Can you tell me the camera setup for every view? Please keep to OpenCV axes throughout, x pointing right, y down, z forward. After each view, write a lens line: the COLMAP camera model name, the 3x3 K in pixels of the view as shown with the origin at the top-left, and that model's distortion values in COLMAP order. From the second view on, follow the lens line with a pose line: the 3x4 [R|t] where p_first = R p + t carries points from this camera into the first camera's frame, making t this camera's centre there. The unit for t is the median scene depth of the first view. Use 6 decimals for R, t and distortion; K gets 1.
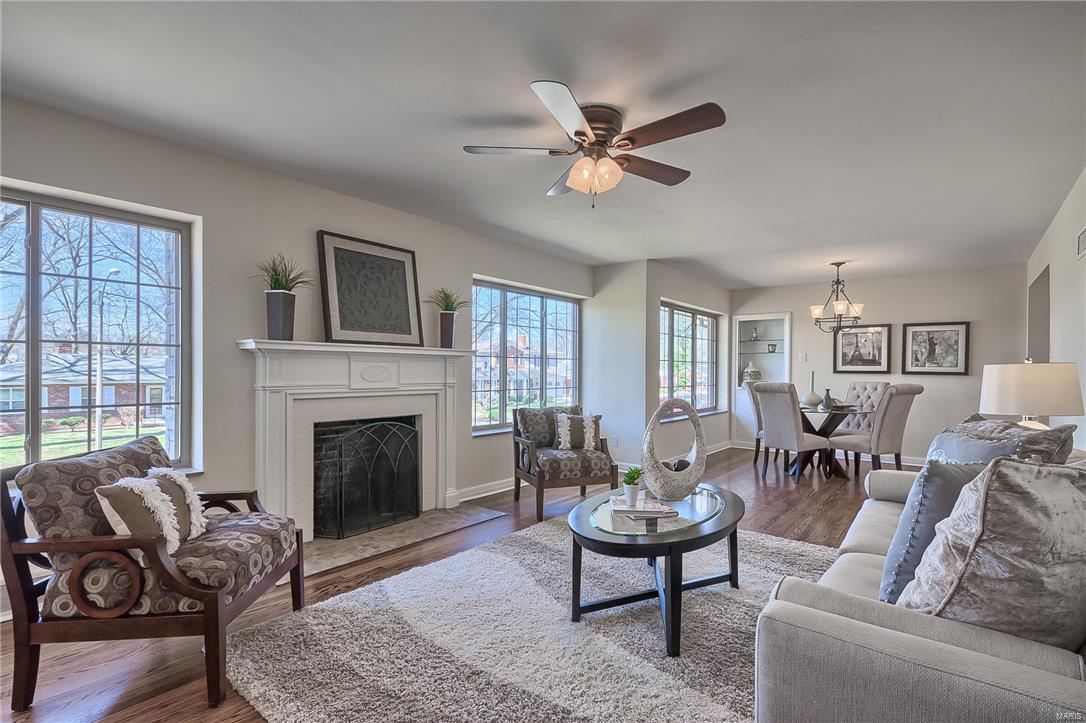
lens RADIAL K [[504.6, 0, 545.0], [0, 504.6, 375.6], [0, 0, 1]] dist [-0.000251, 0.000842]
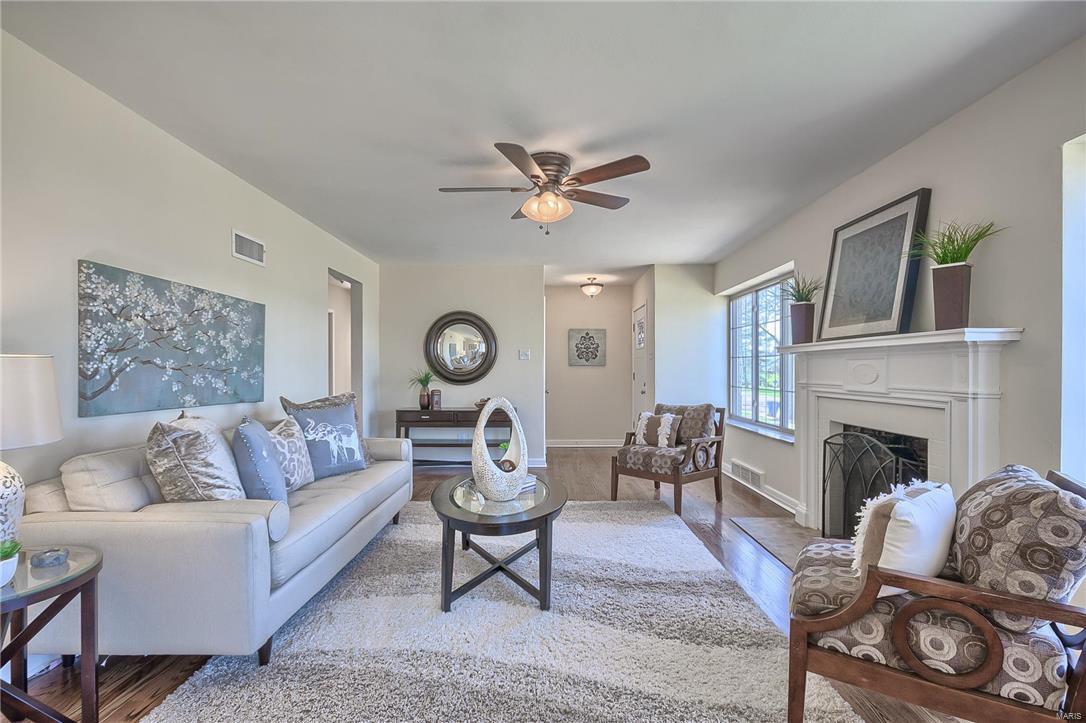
lens RADIAL K [[506.9, 0, 548.6], [0, 506.9, 370.7], [0, 0, 1]] dist [0.001408, 0.000170]
pose [[-0.771907, -0.001969, -0.635733, 0.513364], [-0.008589, 0.999936, 0.007331, -0.009058], [0.635678, 0.011119, -0.771874, 1.154876]]
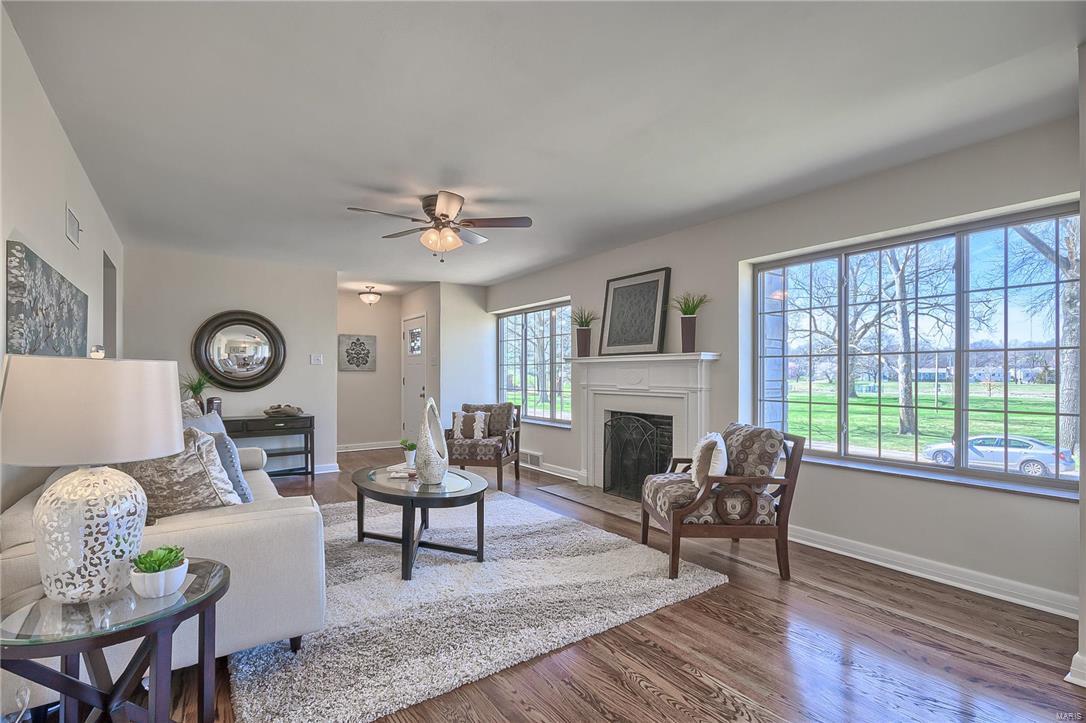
lens RADIAL K [[506.9, 0, 548.6], [0, 506.9, 370.7], [0, 0, 1]] dist [0.001408, 0.000170]
pose [[-0.262674, -0.011733, -0.964813, 0.840799], [-0.009750, 0.999907, -0.009506, -0.005939], [0.964835, 0.006910, -0.262764, 0.998764]]
